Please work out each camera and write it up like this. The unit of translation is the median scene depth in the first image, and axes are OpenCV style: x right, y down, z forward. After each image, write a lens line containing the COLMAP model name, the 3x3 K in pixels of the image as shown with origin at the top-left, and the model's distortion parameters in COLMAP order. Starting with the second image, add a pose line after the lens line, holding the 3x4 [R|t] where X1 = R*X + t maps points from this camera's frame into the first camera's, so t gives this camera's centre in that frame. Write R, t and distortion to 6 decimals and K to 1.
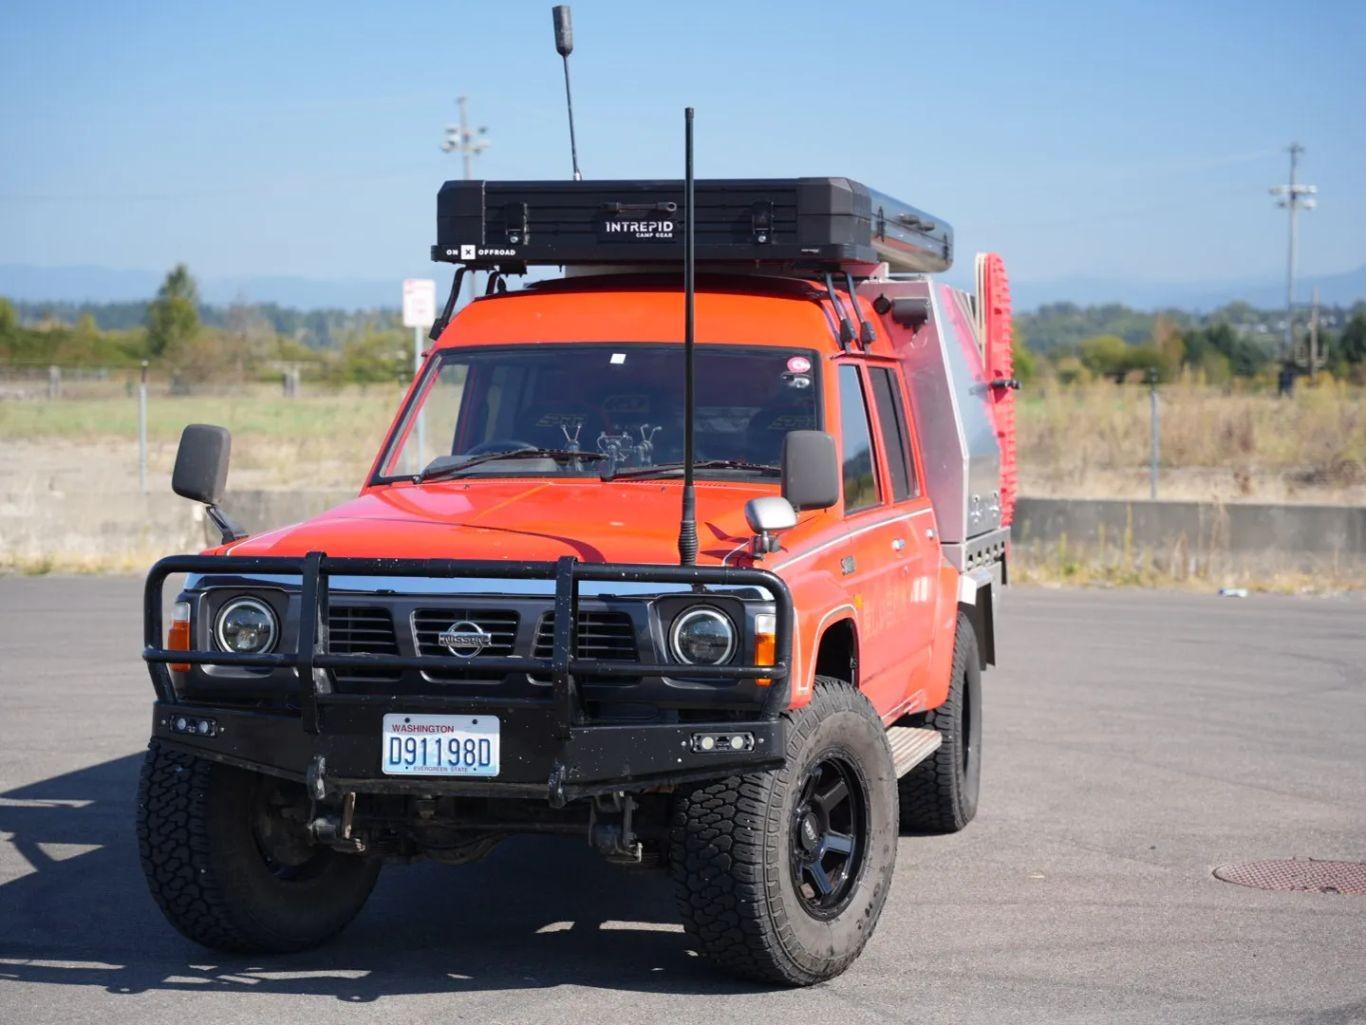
lens RADIAL K [[2918.5, 0, 700.4], [0, 2918.5, 510.0], [0, 0, 1]] dist [0.280594, 0.093054]
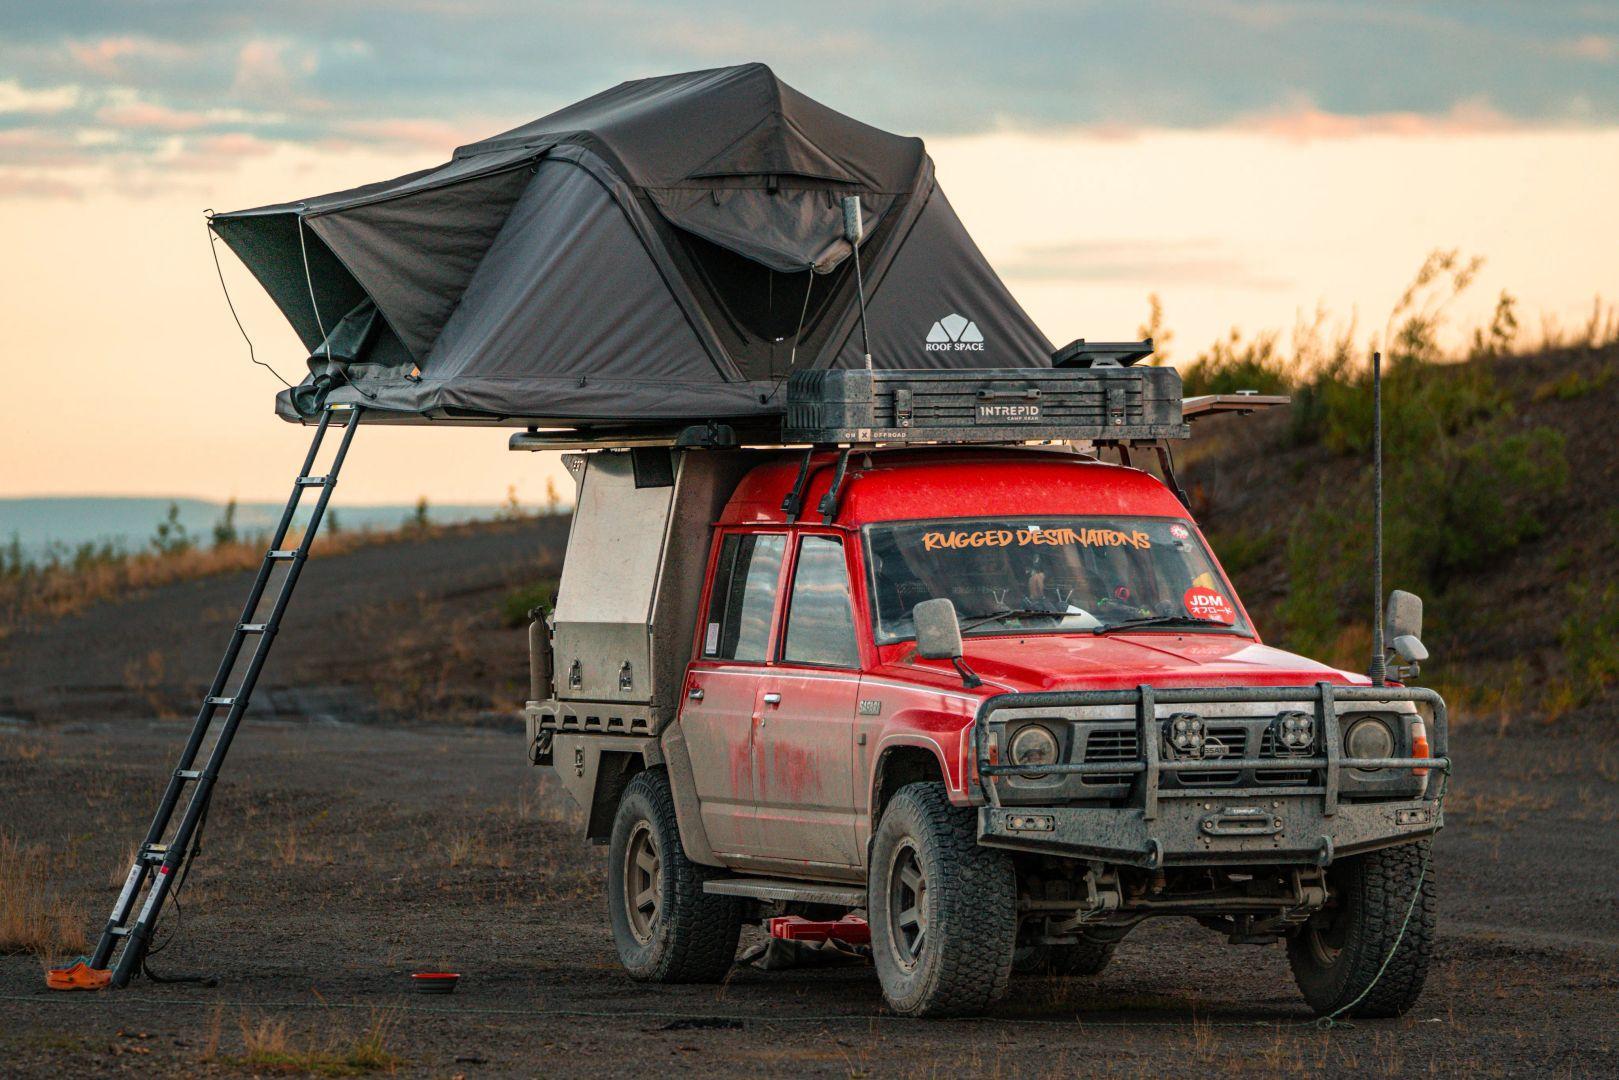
lens RADIAL K [[9852.6, 0, 809.5], [0, 9852.6, 540.0], [0, 0, 1]] dist [0.318465, 6.550538]
pose [[0.854664, -0.020239, 0.518787, -2.393498], [0.037174, 0.999061, -0.022266, 0.039403], [-0.517849, 0.038315, 0.854614, -2.553352]]
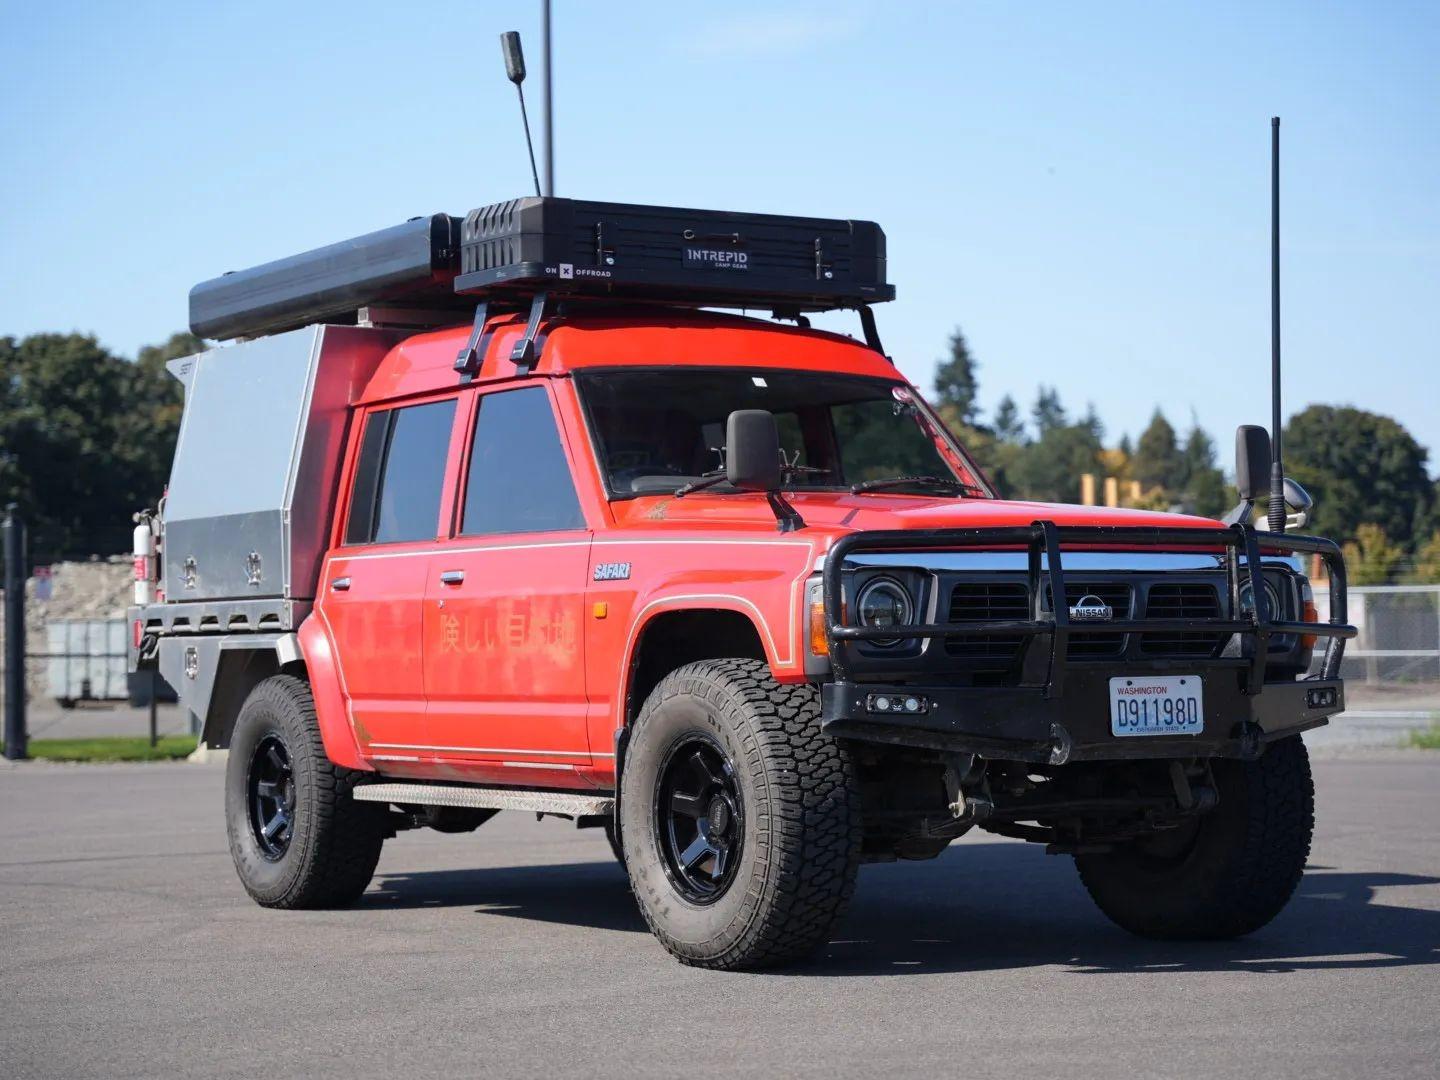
lens RADIAL K [[3078.0, 0, 720.0], [0, 3078.0, 540.0], [0, 0, 1]] dist [0.264362, 0.214257]
pose [[0.732285, 0.007131, 0.680961, -0.866132], [0.043184, 0.997446, -0.056884, 0.070741], [-0.679627, 0.071062, 0.730107, 0.275651]]
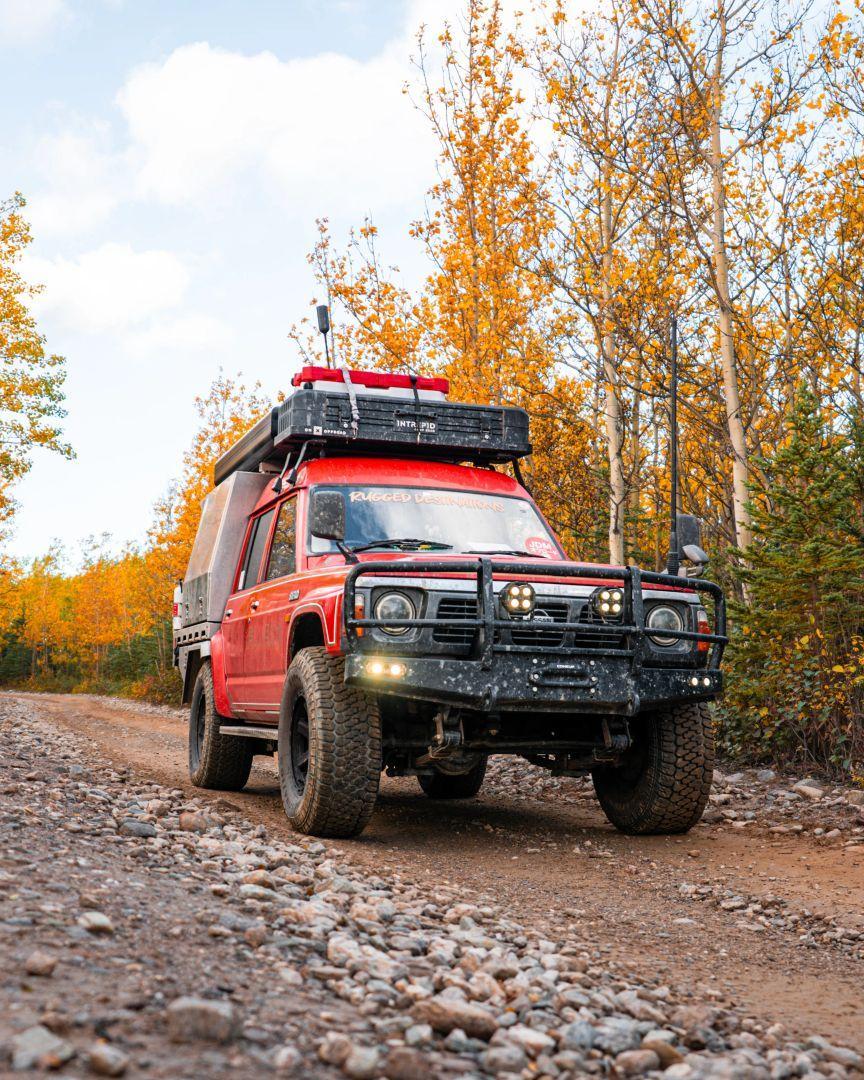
lens RADIAL K [[1472.0, 0, 432.0], [0, 1472.0, 540.0], [0, 0, 1]] dist [0.266910, -0.000348]
pose [[0.871777, 0.066147, 0.485416, -0.508218], [0.001343, 0.990516, -0.137388, 0.107270], [-0.489900, 0.120423, 0.863421, 0.289401]]
